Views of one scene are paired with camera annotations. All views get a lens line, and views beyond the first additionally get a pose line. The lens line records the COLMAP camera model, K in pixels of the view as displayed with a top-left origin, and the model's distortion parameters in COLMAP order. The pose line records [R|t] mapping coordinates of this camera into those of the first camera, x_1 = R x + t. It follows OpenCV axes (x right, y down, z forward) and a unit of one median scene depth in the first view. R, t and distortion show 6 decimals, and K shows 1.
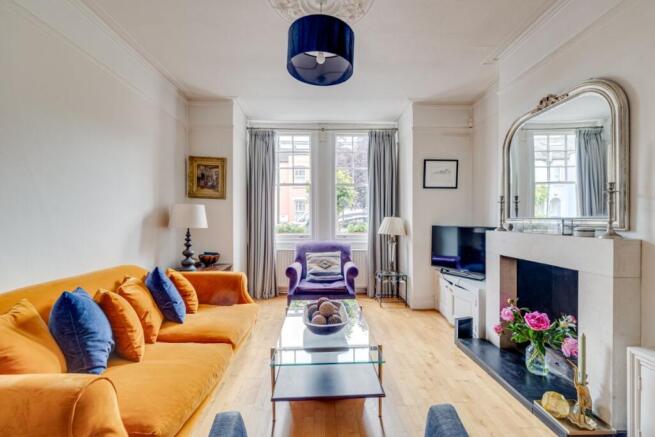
lens RADIAL K [[278.6, 0, 329.3], [0, 278.6, 214.4], [0, 0, 1]] dist [0.000934, 0.000112]
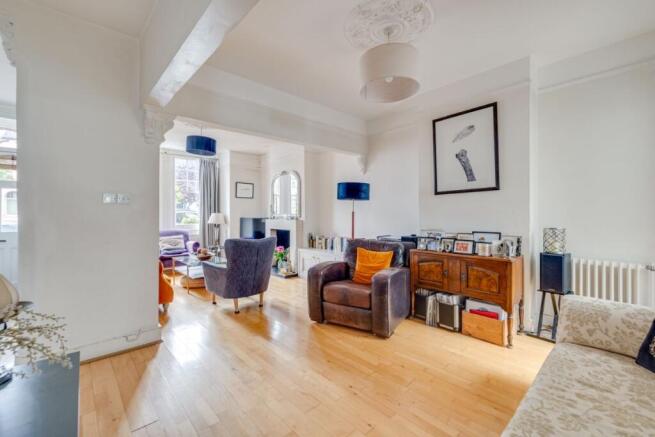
lens RADIAL K [[278.6, 0, 329.3], [0, 278.6, 214.4], [0, 0, 1]] dist [0.000934, 0.000112]
pose [[0.750615, -0.002358, 0.660736, -0.391788], [-0.009563, 0.999850, 0.014433, -0.014574], [-0.660671, -0.017152, 0.750480, -0.750752]]
